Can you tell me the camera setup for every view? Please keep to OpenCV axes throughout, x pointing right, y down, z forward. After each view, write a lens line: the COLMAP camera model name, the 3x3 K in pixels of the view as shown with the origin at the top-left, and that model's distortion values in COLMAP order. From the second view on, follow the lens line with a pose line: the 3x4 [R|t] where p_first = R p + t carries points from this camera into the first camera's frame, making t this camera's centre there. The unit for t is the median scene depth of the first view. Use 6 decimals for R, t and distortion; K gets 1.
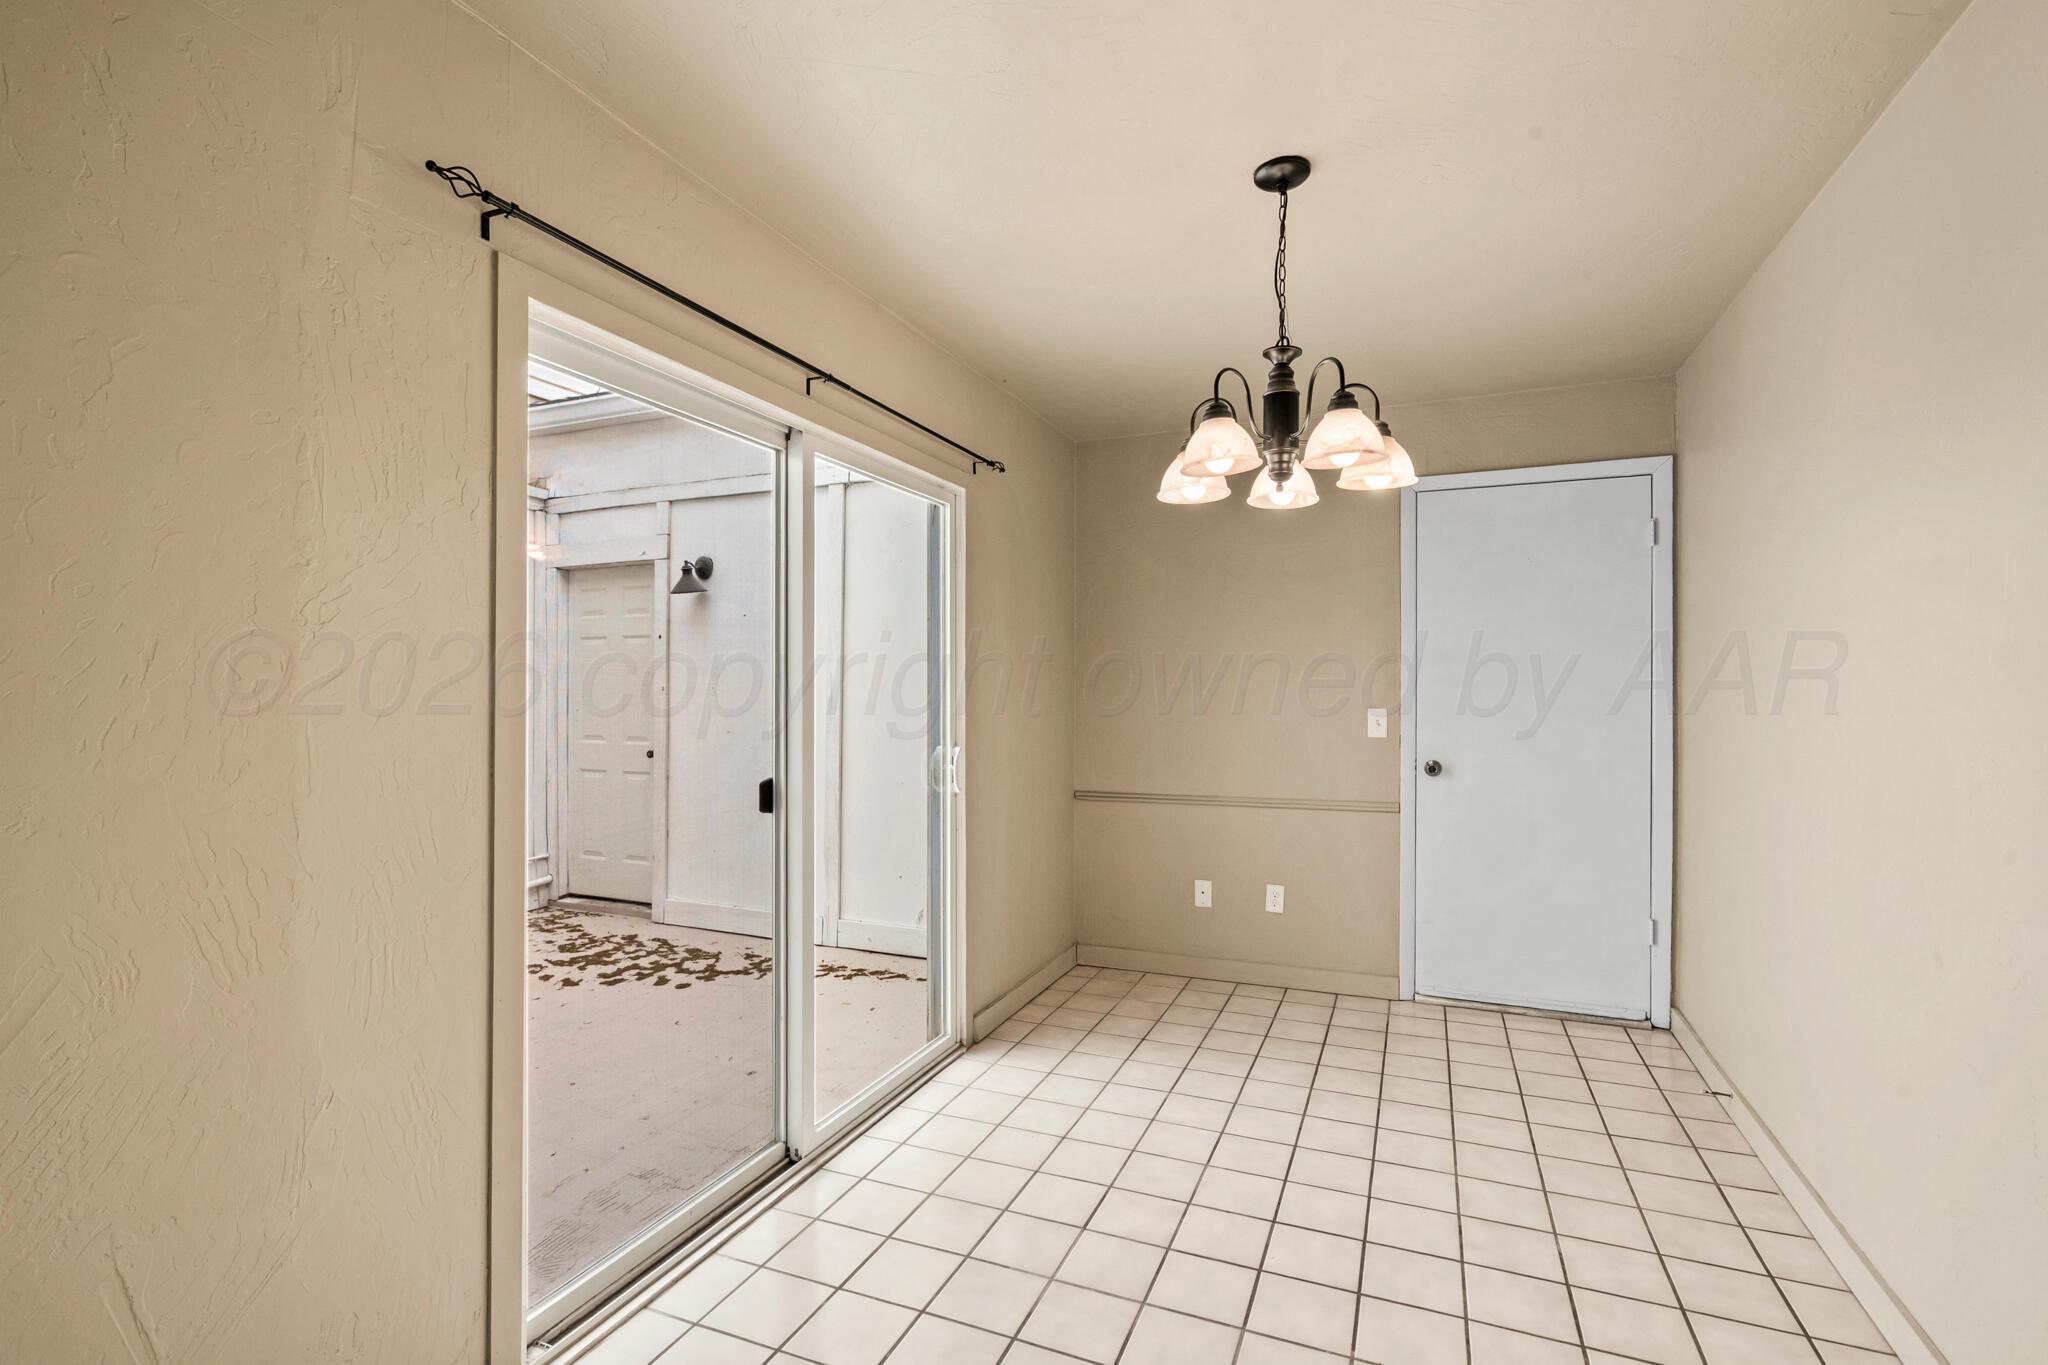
lens RADIAL K [[934.0, 0, 1029.0], [0, 934.0, 687.5], [0, 0, 1]] dist [-0.010761, 0.000341]
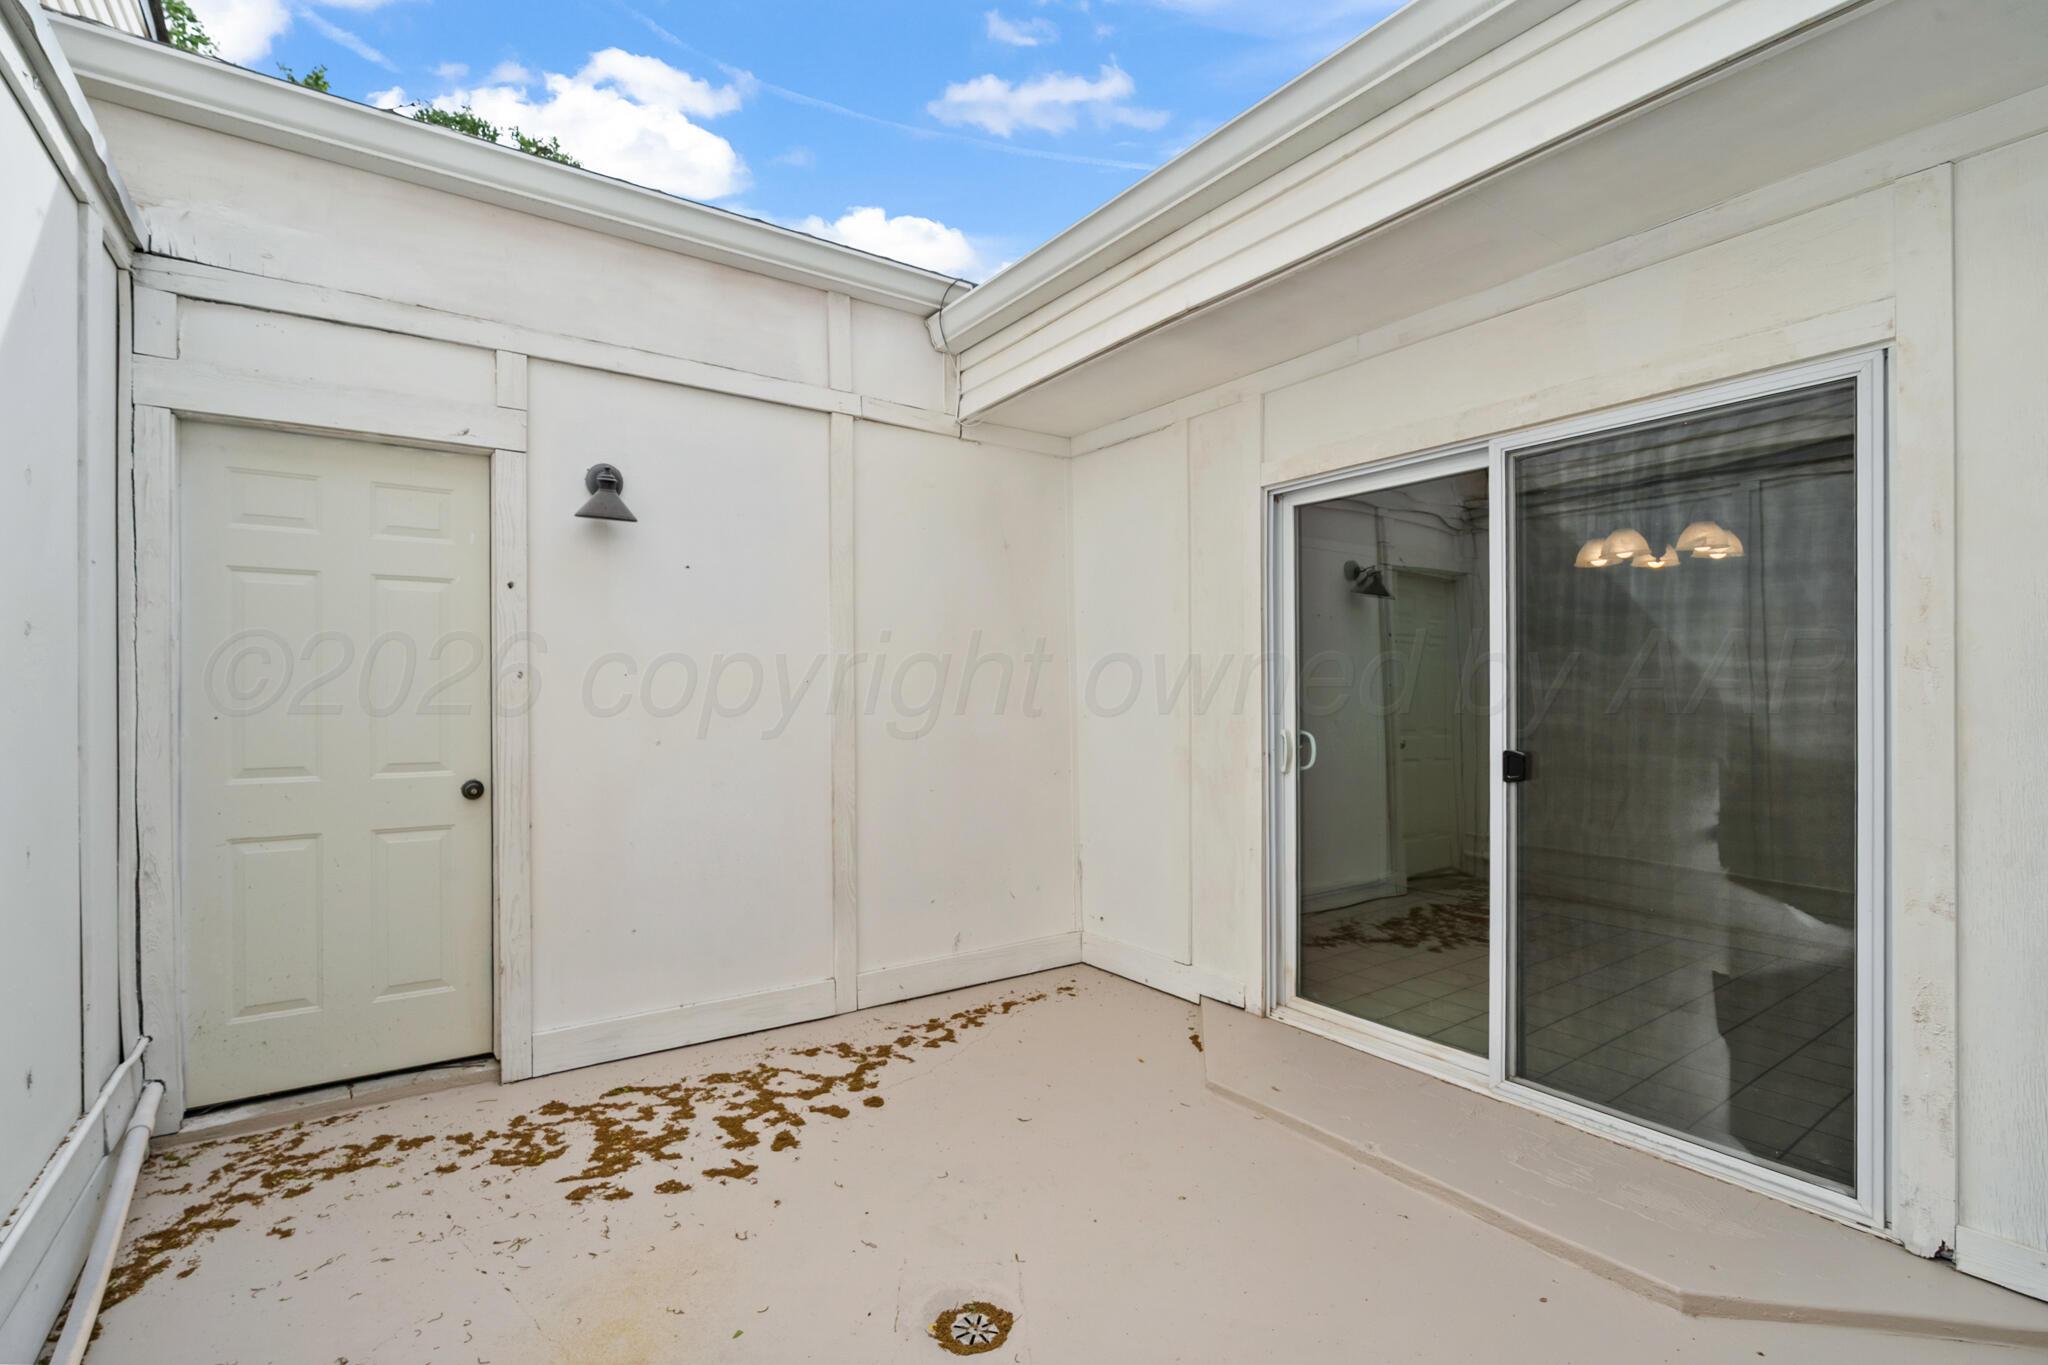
lens RADIAL K [[934.0, 0, 1009.0], [0, 934.0, 683.2], [0, 0, 1]] dist [-0.010761, 0.000341]
pose [[0.542390, 0.004880, 0.840112, -0.855621], [0.008040, 0.999907, -0.010999, 0.019773], [-0.840088, 0.012721, 0.542301, 0.517359]]
